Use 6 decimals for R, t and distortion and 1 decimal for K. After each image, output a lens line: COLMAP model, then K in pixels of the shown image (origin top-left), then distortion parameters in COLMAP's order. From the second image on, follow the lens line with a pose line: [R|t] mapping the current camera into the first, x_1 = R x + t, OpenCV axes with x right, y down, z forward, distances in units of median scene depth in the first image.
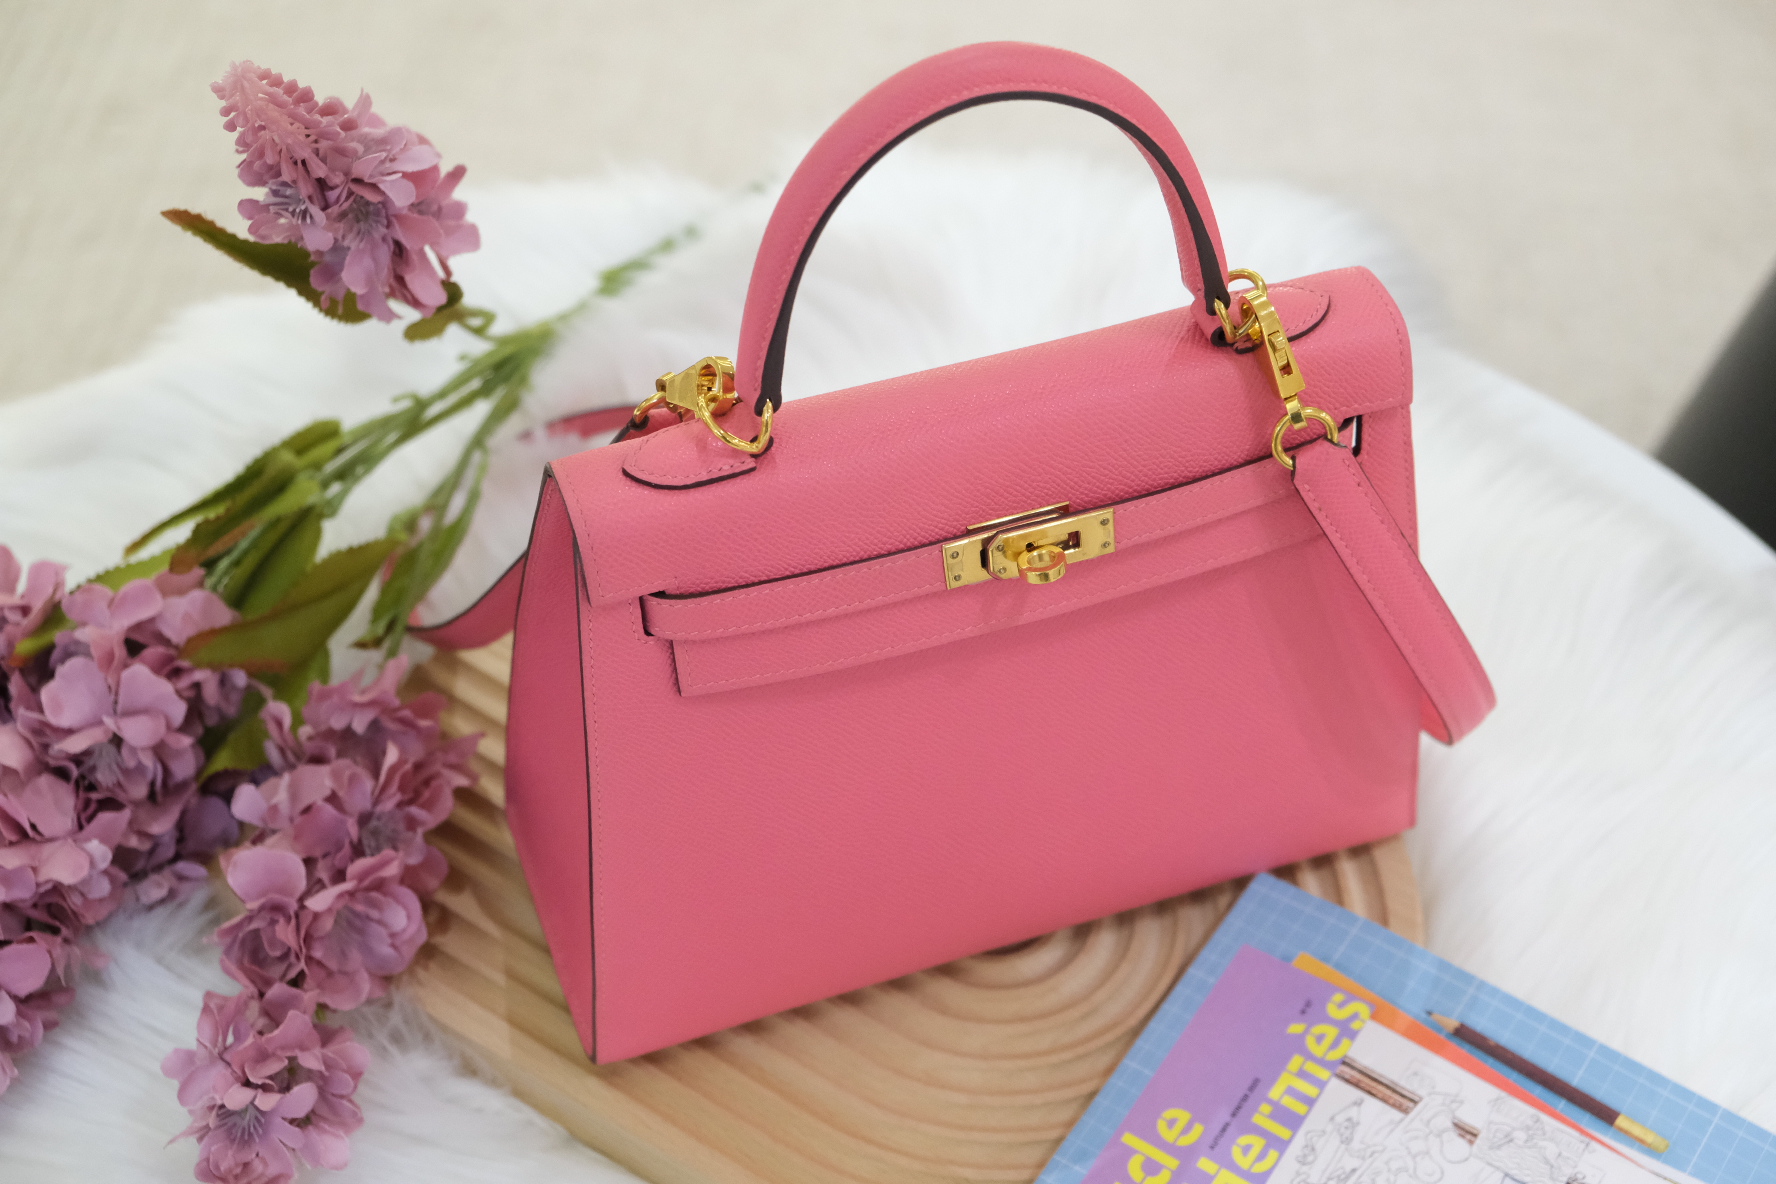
lens RADIAL K [[2753.9, 0, 864.5], [0, 2753.9, 615.5], [0, 0, 1]] dist [-0.040288, 0.000000]
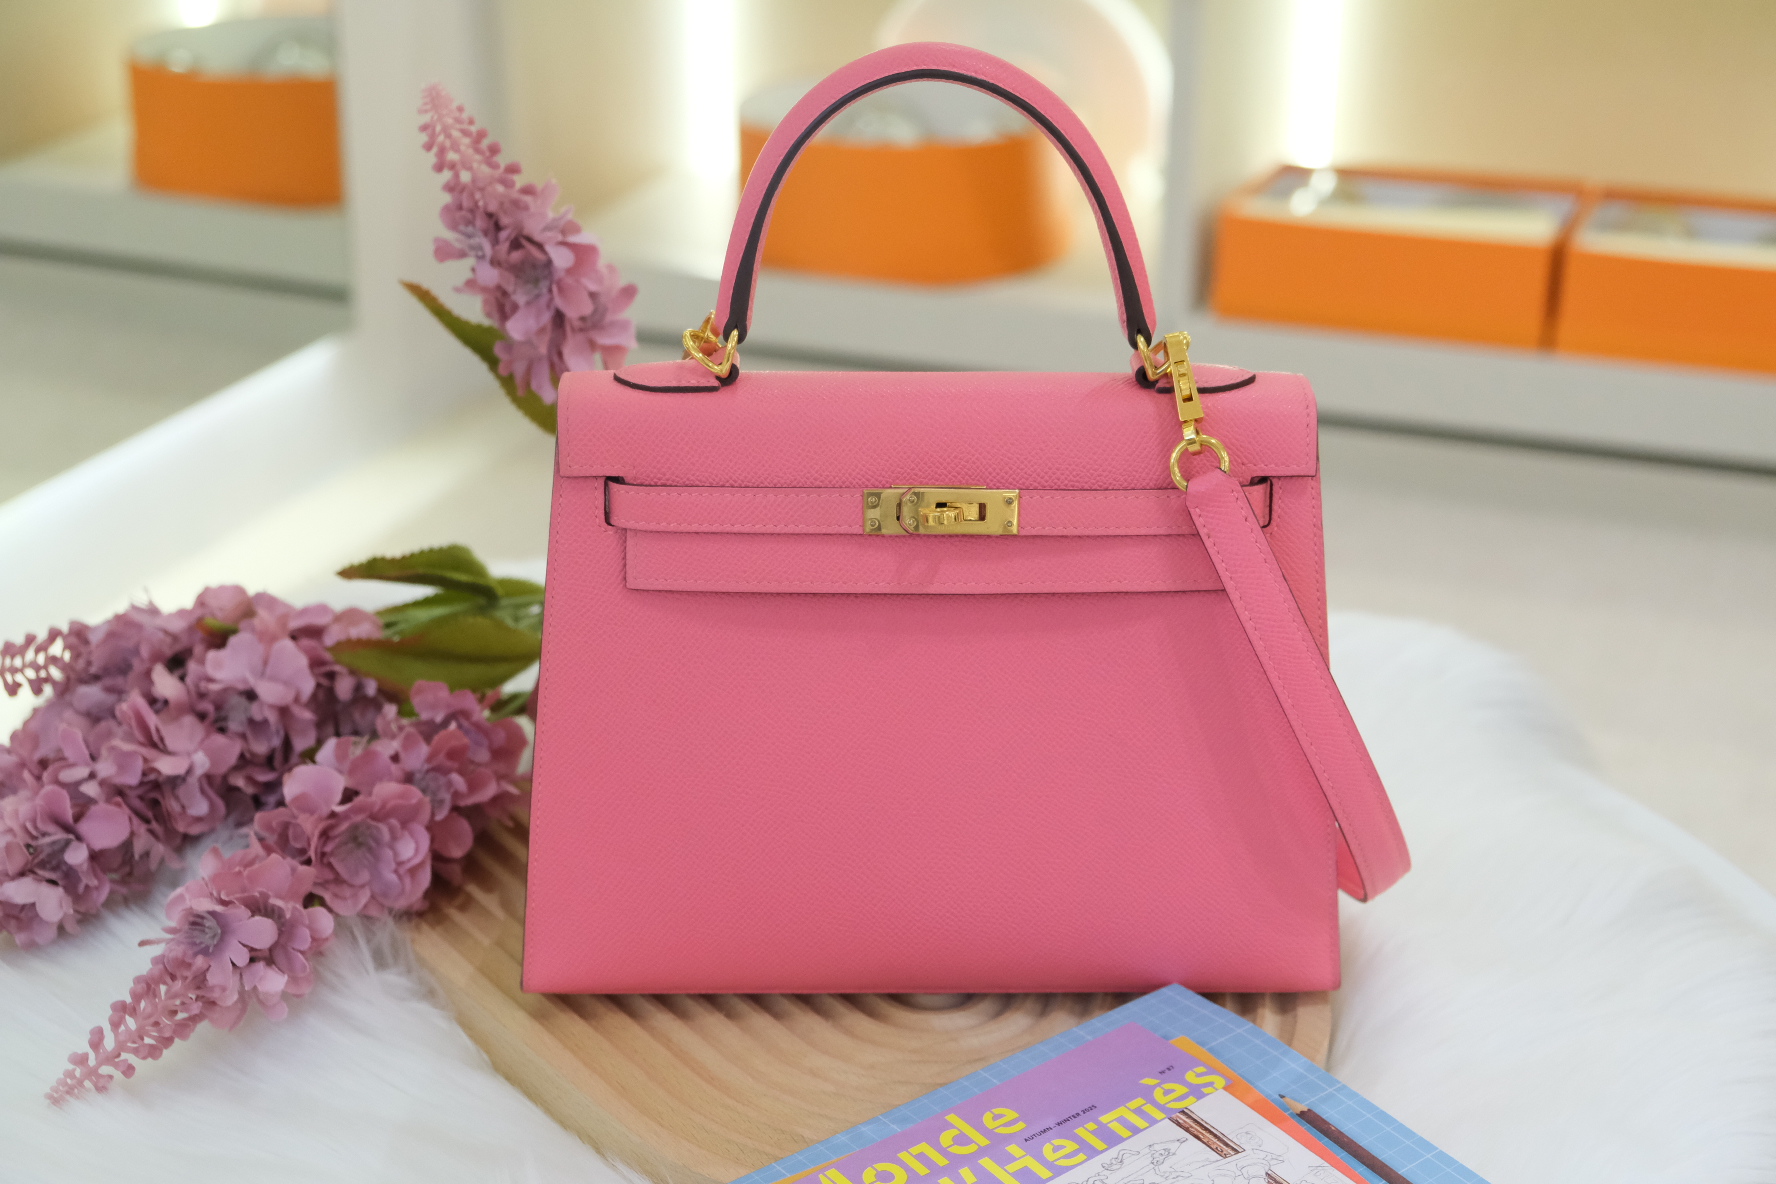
lens RADIAL K [[2540.0, 0, 876.0], [0, 2540.0, 664.9], [0, 0, 1]] dist [-0.046445, 0.000000]
pose [[0.950807, 0.148907, -0.271649, 0.297840], [-0.238645, 0.911199, -0.335805, 0.355779], [0.197522, 0.384114, 0.901910, 0.056616]]
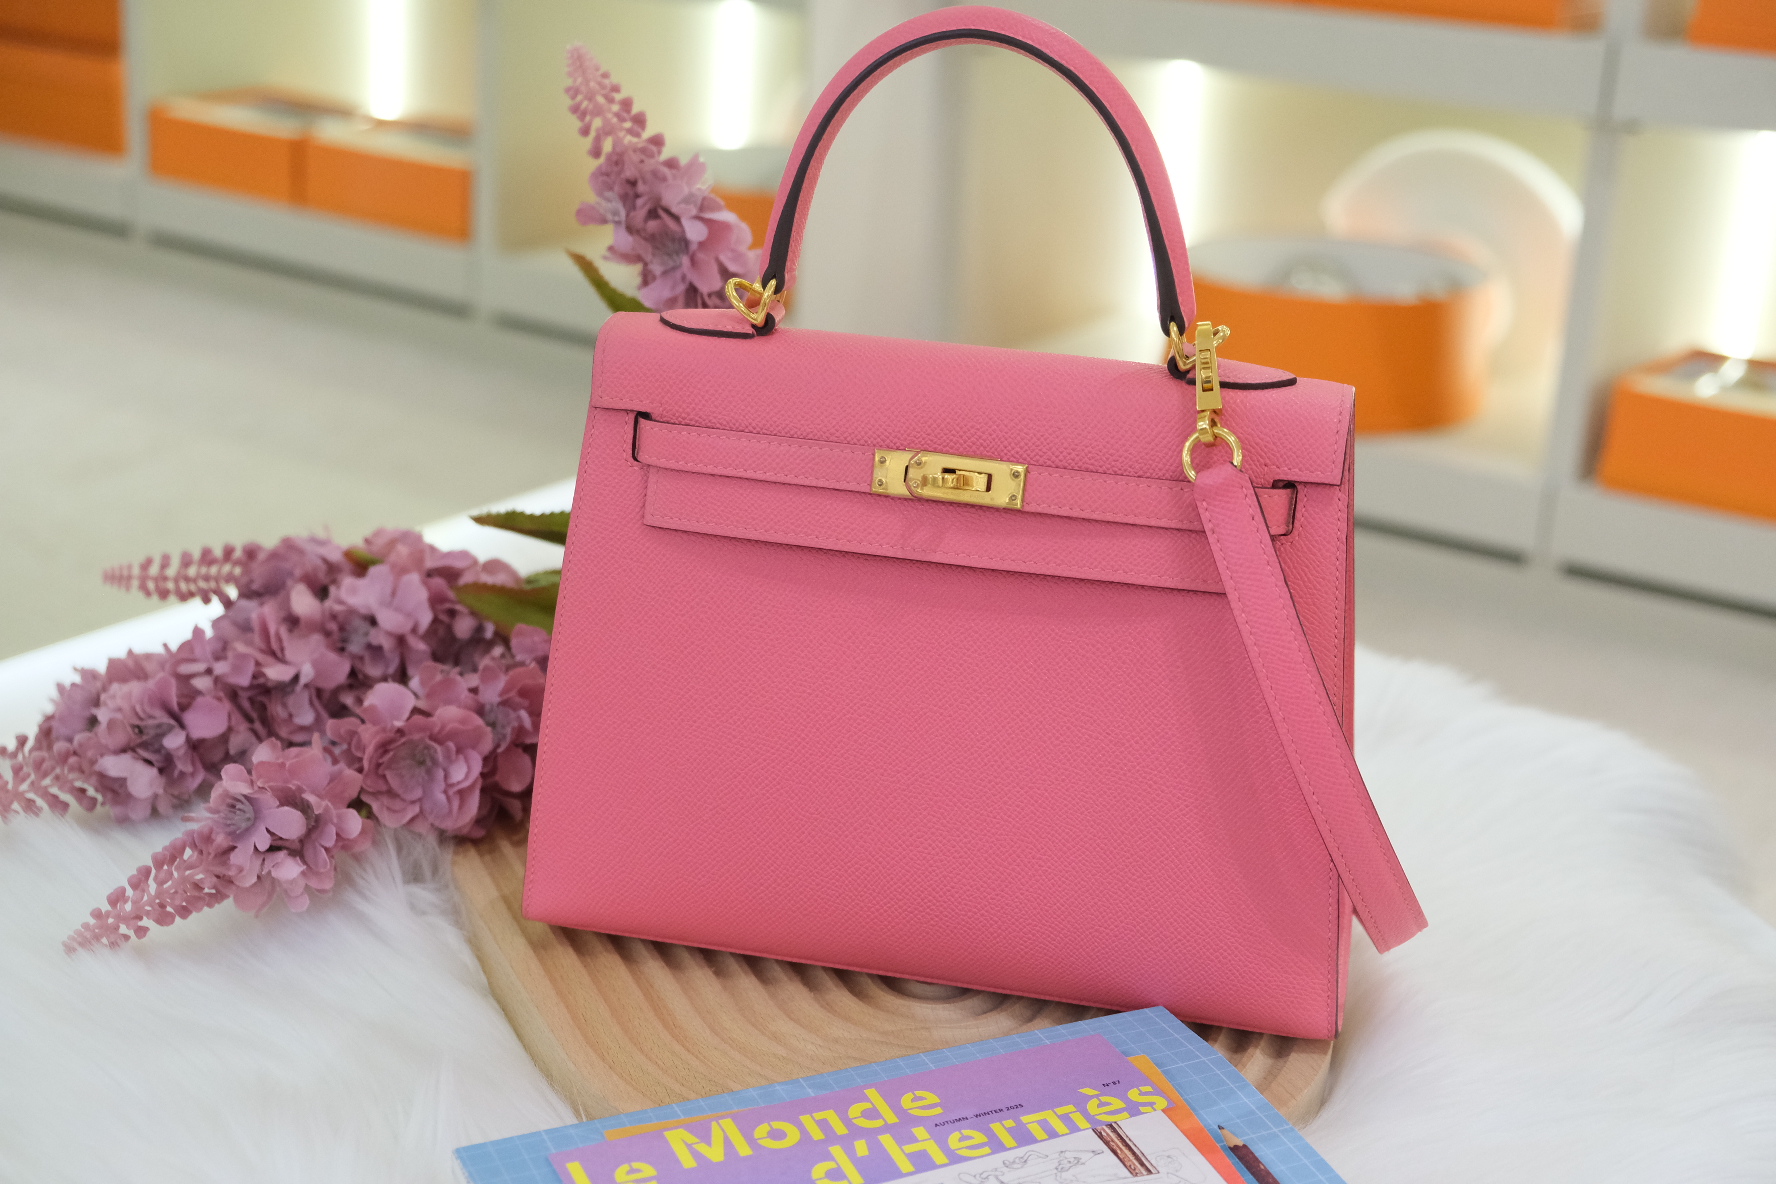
lens RADIAL K [[2343.6, 0, 899.8], [0, 2343.6, 652.6], [0, 0, 1]] dist [-0.039673, 0.000000]
pose [[0.852711, 0.241153, -0.463389, 0.455846], [-0.418308, 0.846548, -0.329202, 0.325394], [0.312893, 0.474554, 0.822737, 0.209641]]
